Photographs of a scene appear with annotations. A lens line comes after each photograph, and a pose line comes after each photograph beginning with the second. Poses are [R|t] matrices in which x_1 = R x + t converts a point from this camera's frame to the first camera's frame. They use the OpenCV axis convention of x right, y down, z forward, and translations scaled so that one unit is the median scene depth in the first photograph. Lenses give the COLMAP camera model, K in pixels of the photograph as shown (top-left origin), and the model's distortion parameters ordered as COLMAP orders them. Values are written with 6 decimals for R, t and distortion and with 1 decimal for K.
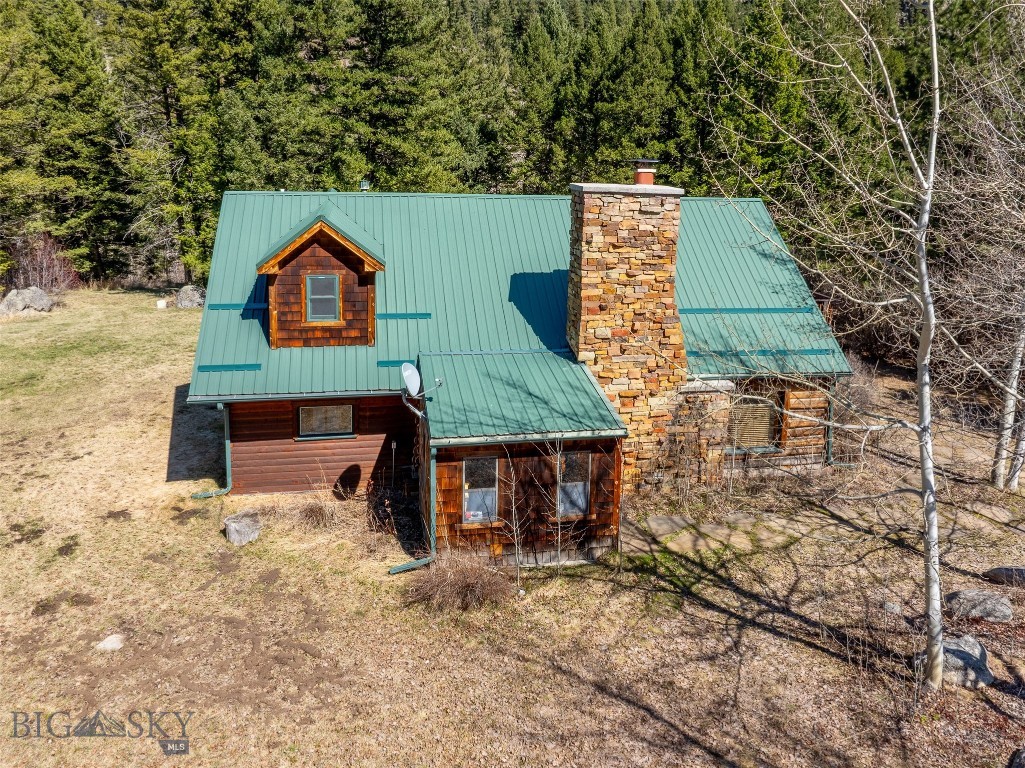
lens RADIAL K [[717.2, 0, 511.9], [0, 717.2, 383.6], [0, 0, 1]] dist [-0.015087, -0.015968]
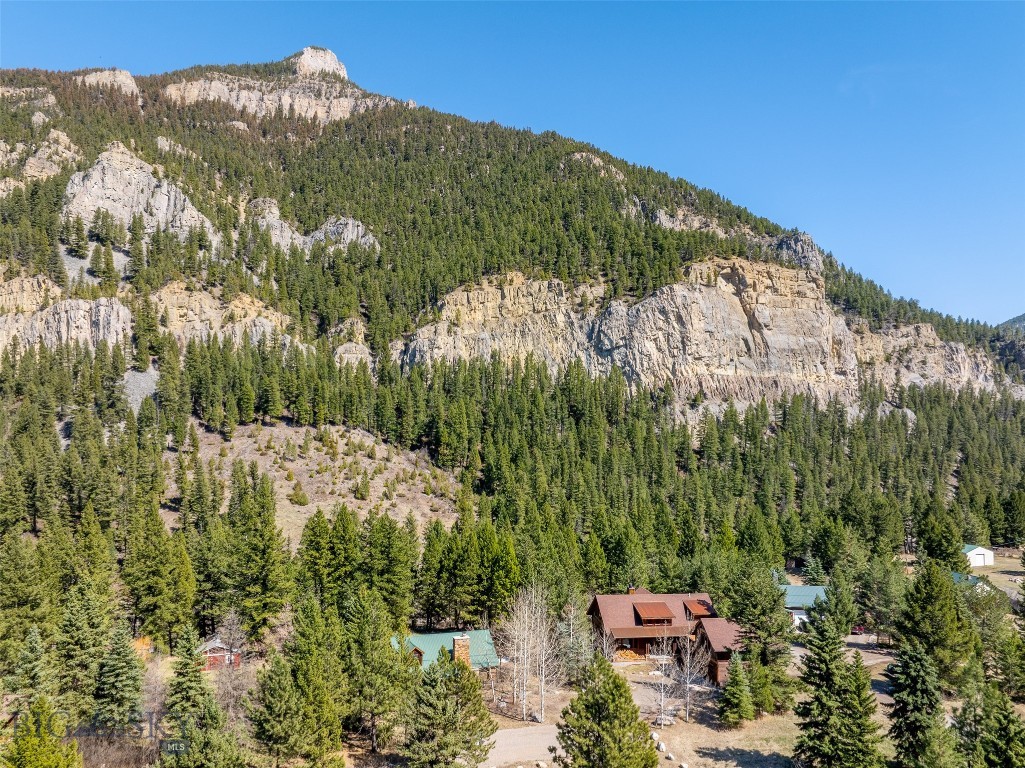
lens RADIAL K [[717.2, 0, 514.8], [0, 717.2, 383.8], [0, 0, 1]] dist [-0.015087, -0.015968]
pose [[0.979946, 0.019395, 0.198316, -0.247310], [0.059352, 0.921666, -0.383417, 0.042689], [-0.190218, 0.387499, 0.902032, -2.049831]]
